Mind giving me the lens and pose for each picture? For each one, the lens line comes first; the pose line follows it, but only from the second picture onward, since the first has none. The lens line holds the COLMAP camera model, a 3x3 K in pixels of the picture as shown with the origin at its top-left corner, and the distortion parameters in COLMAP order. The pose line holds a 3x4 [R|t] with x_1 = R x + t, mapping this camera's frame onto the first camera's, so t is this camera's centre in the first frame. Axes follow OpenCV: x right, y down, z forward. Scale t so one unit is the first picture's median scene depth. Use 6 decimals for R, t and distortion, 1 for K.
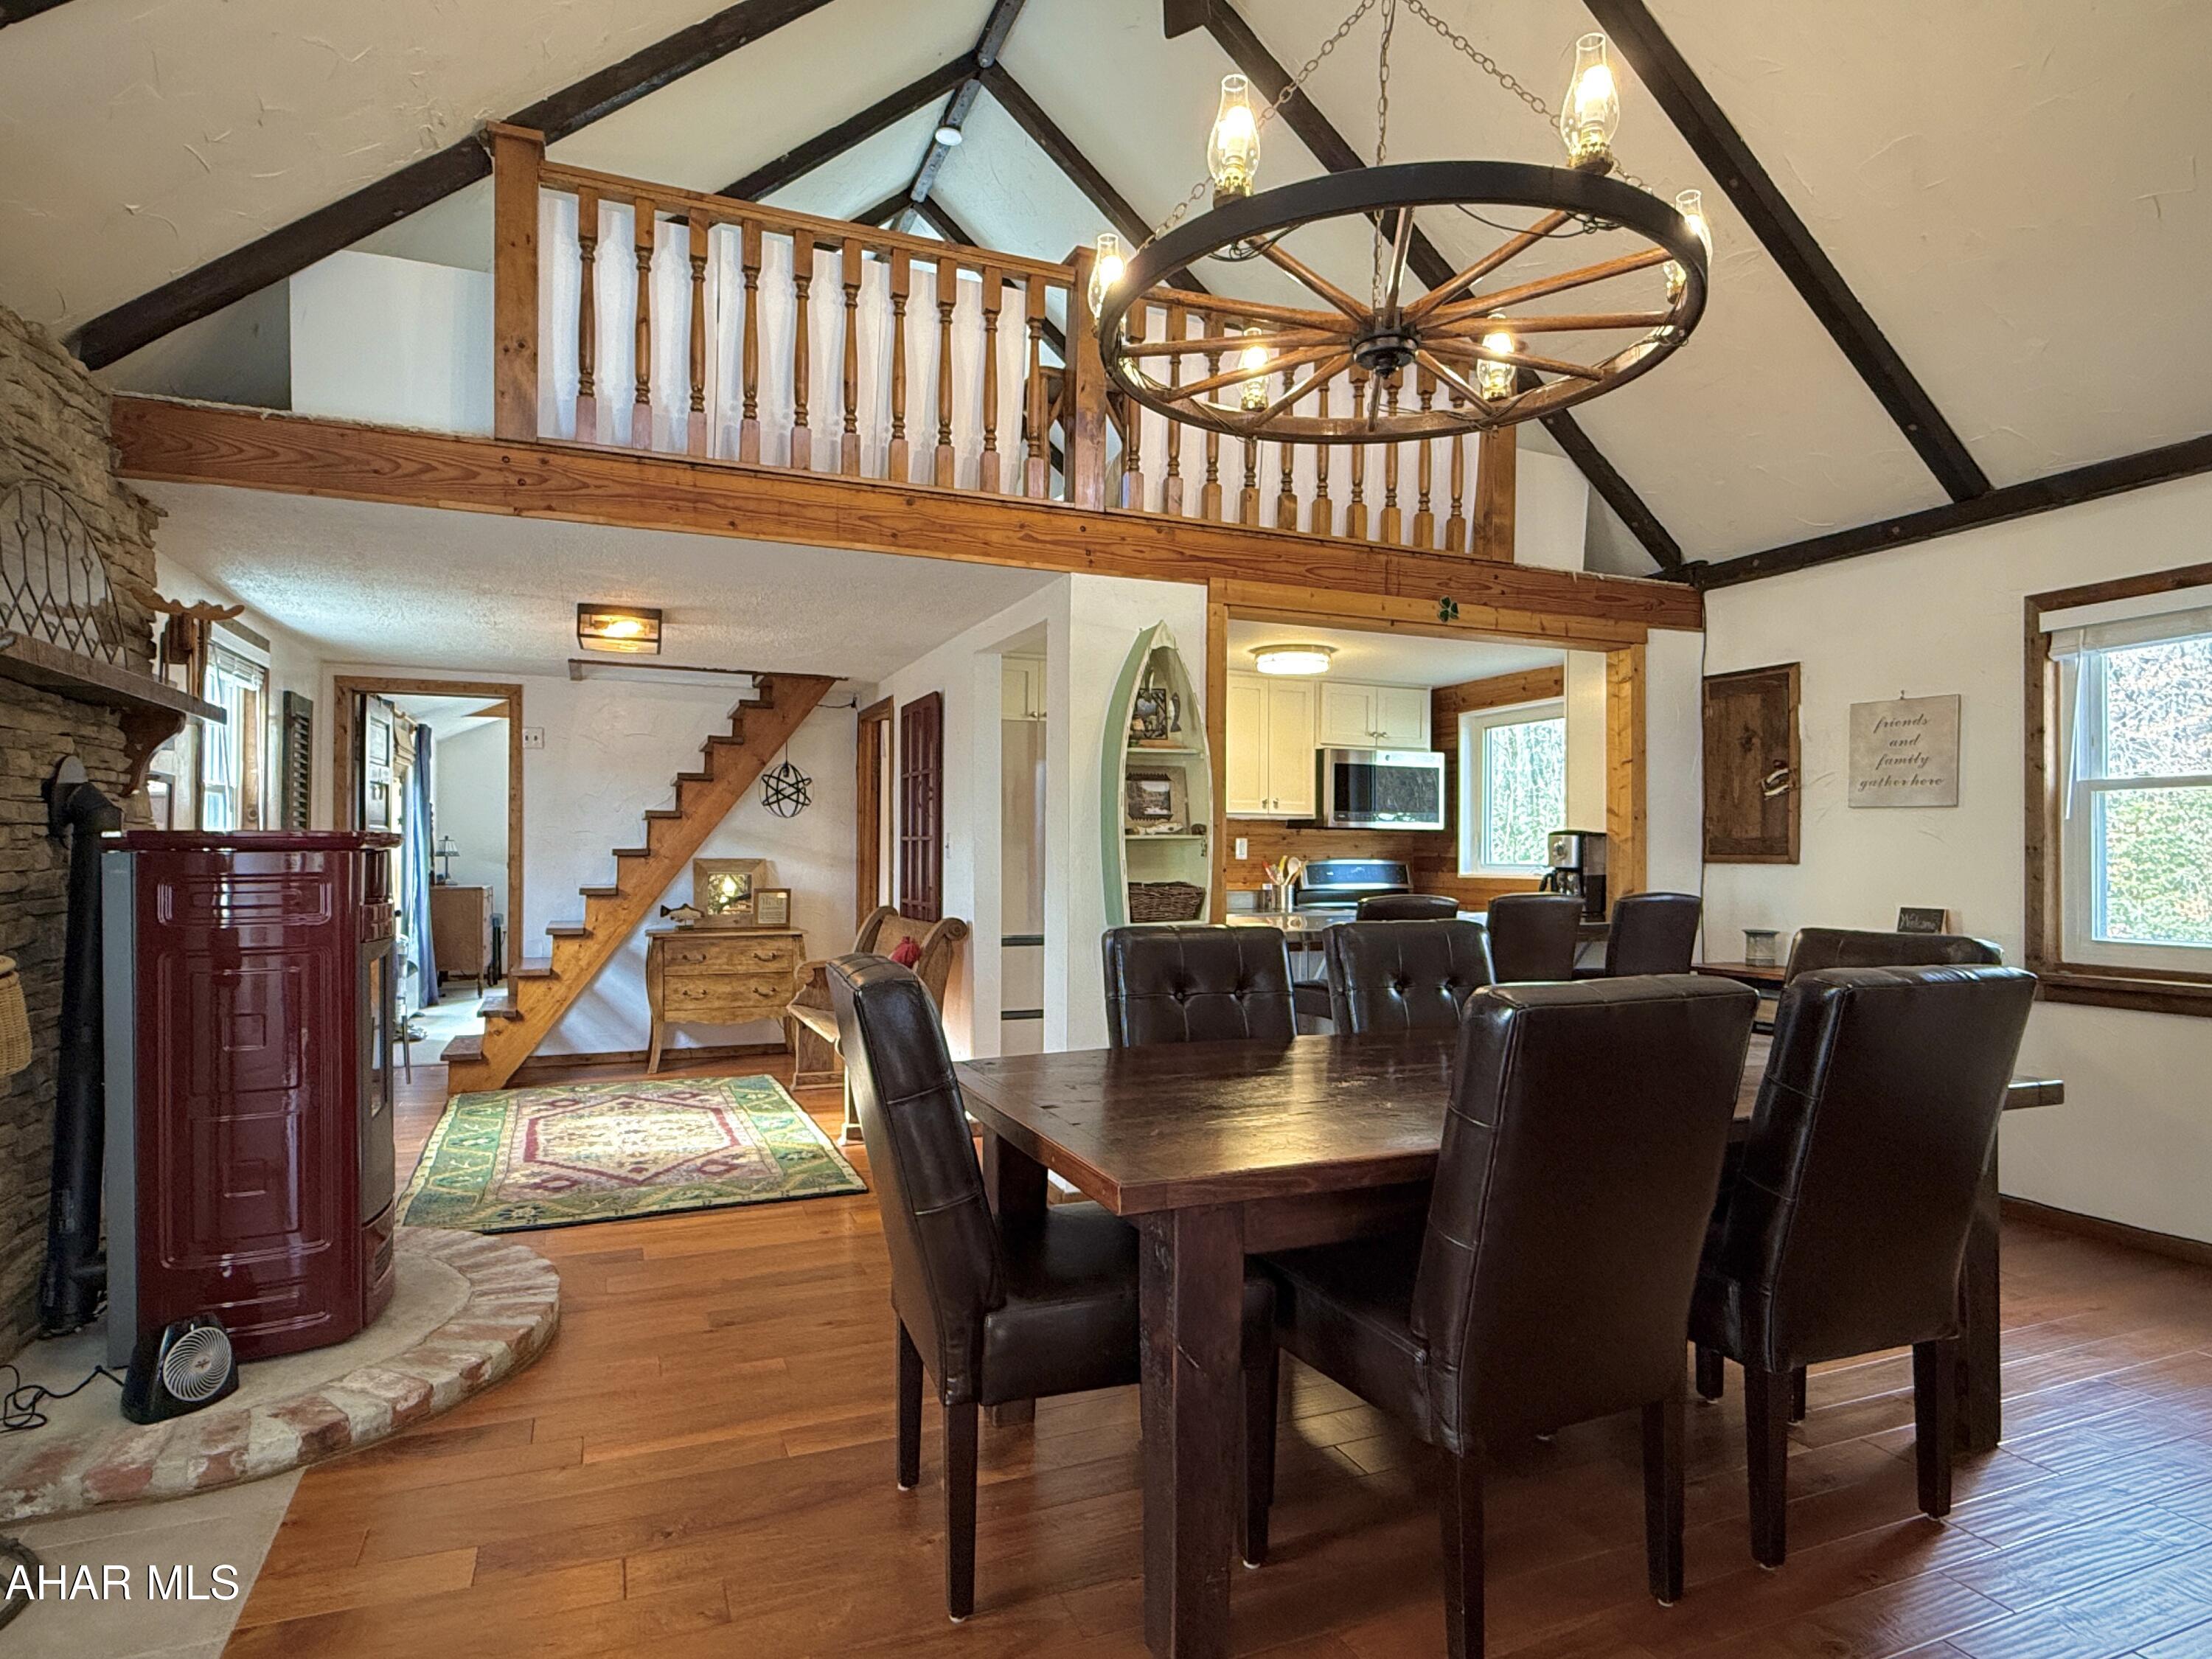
lens RADIAL K [[1216.4, 0, 1099.5], [0, 1216.4, 839.3], [0, 0, 1]] dist [-0.000956, 0.002609]
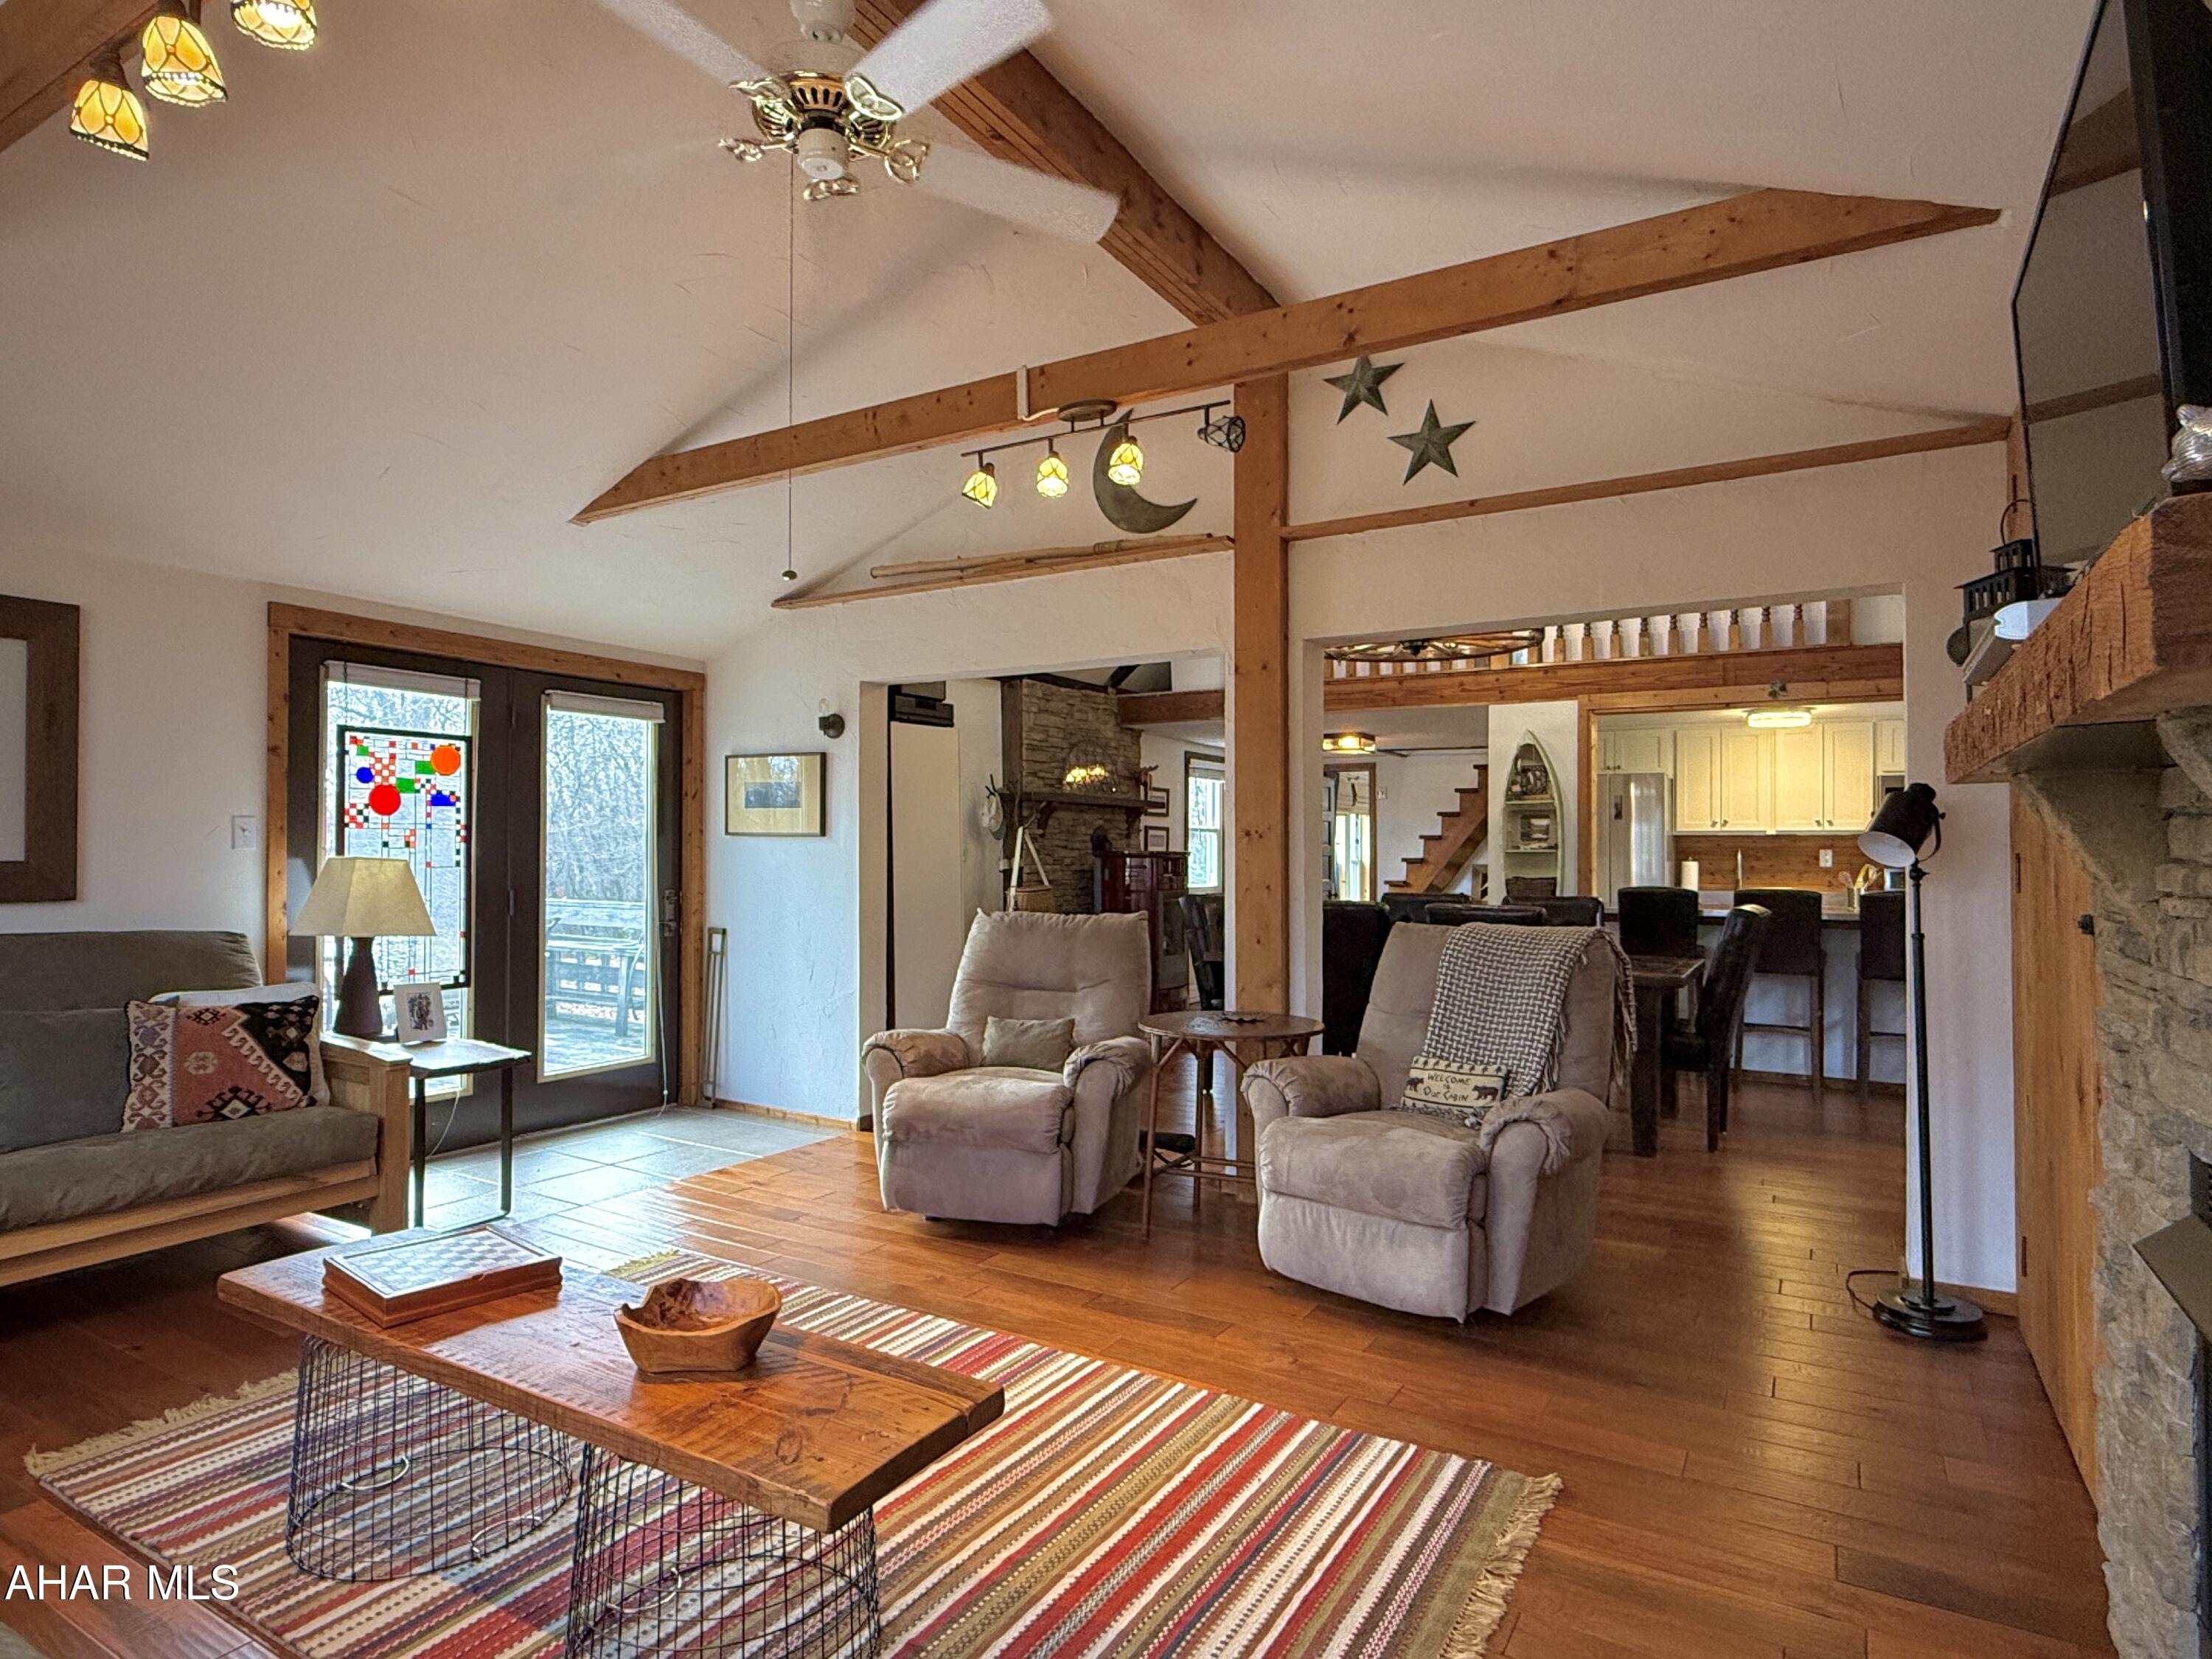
lens RADIAL K [[1216.4, 0, 1094.1], [0, 1216.4, 833.0], [0, 0, 1]] dist [-0.000956, 0.002609]
pose [[0.595030, -0.016132, -0.803541, 0.900110], [0.004342, 0.999848, -0.016858, -0.000629], [0.803692, 0.006542, 0.595010, -0.459582]]
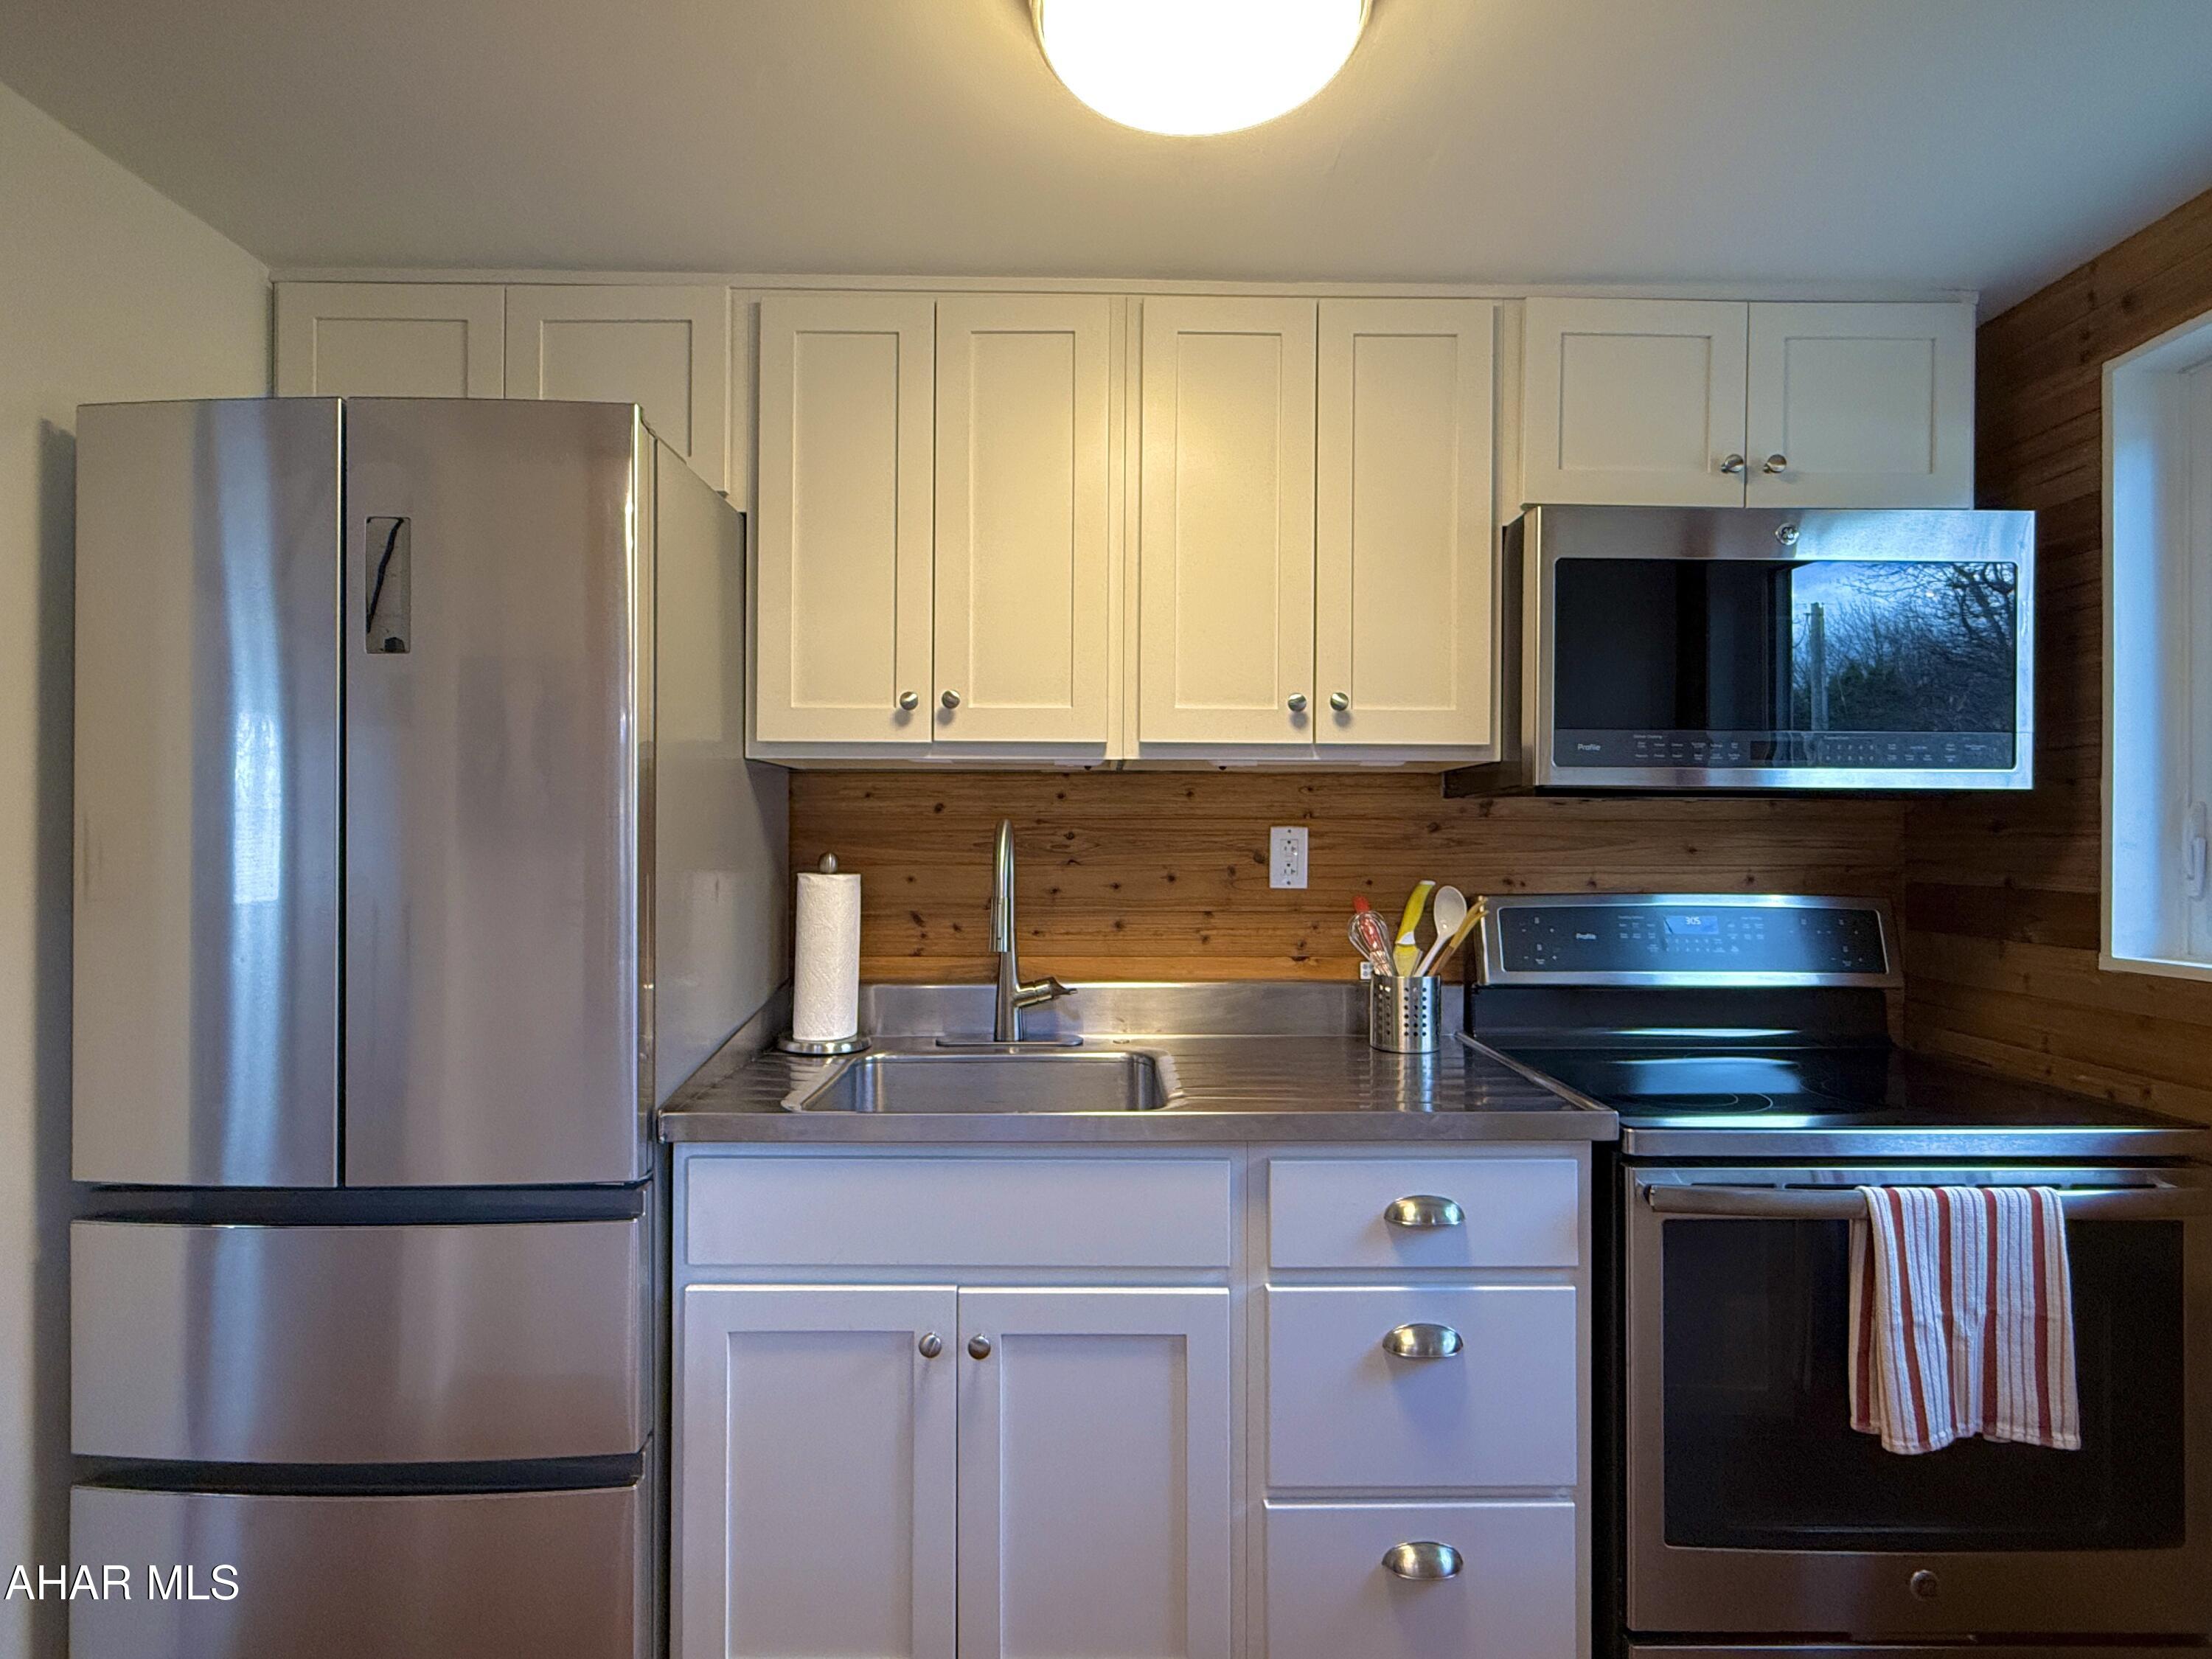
lens RADIAL K [[1091.4, 0, 1103.7], [0, 1091.4, 834.8], [0, 0, 1]] dist [0.002957, 0.000200]
pose [[0.921089, -0.001444, -0.389350, 0.251370], [0.002574, 0.999994, 0.002380, 0.000521], [0.389344, -0.003194, 0.921087, 0.936275]]
